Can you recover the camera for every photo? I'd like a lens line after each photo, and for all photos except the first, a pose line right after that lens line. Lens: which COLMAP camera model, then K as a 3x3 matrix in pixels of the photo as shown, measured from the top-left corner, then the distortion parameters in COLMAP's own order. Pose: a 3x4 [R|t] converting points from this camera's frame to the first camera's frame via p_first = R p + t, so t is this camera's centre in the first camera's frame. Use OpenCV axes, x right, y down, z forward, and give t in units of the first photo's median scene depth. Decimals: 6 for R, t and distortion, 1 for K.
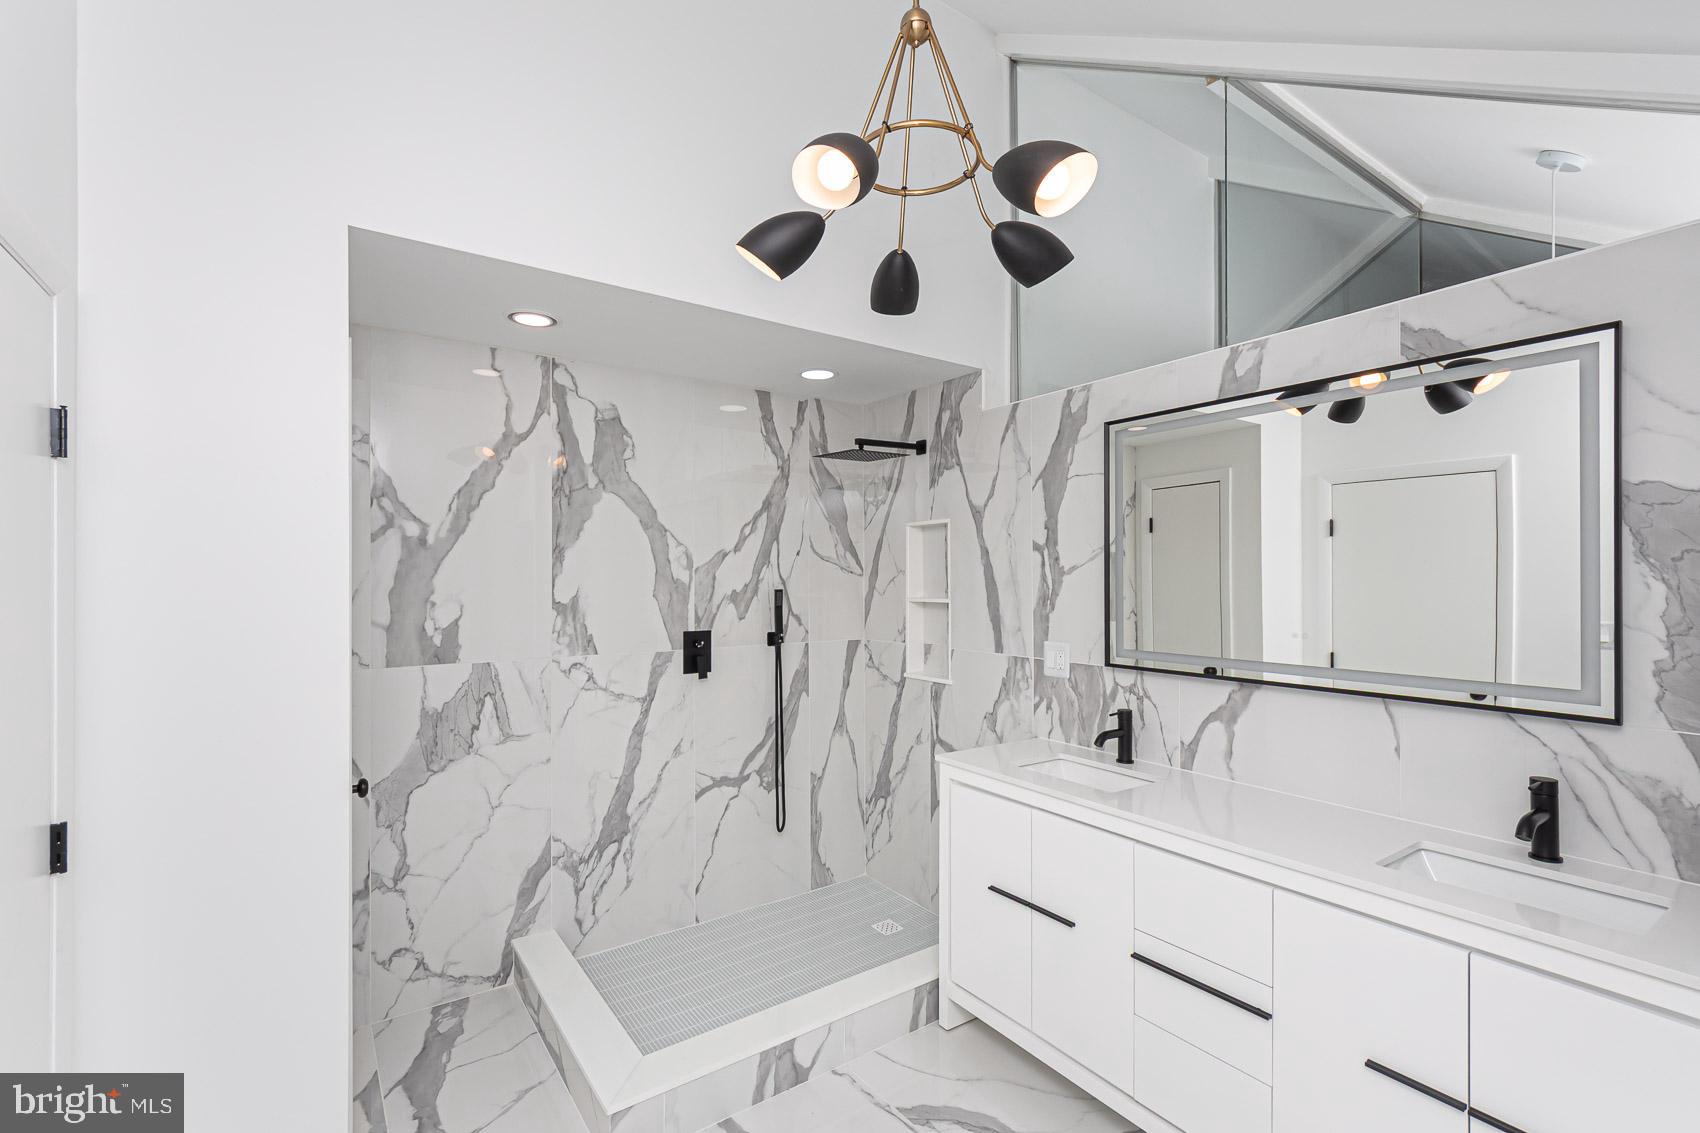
lens RADIAL K [[780.9, 0, 834.1], [0, 780.9, 589.5], [0, 0, 1]] dist [0.003768, 0.000747]
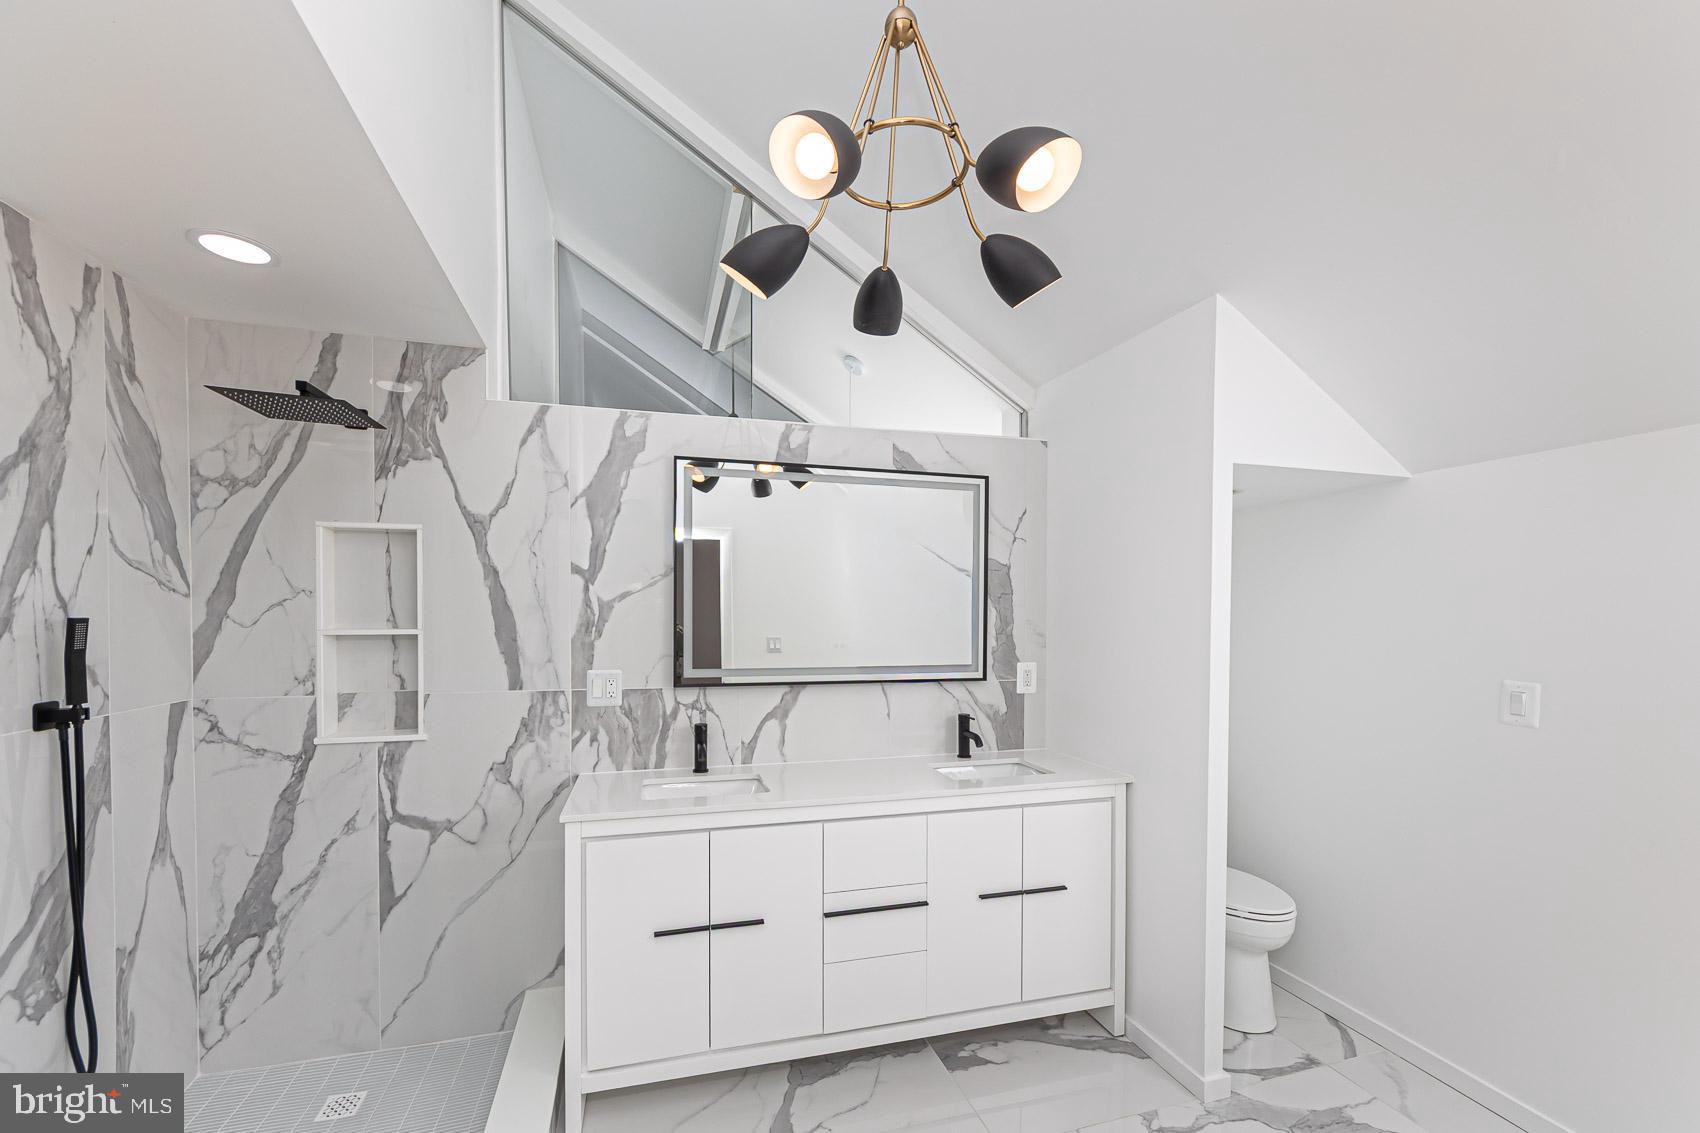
lens RADIAL K [[662.8, 0, 849.8], [0, 662.8, 633.8], [0, 0, 1]] dist [0.014423, -0.002485]
pose [[0.310988, -0.021483, 0.950171, -0.344194], [0.013182, 0.999746, 0.018289, 0.010049], [-0.950322, 0.006838, 0.311192, 0.395452]]
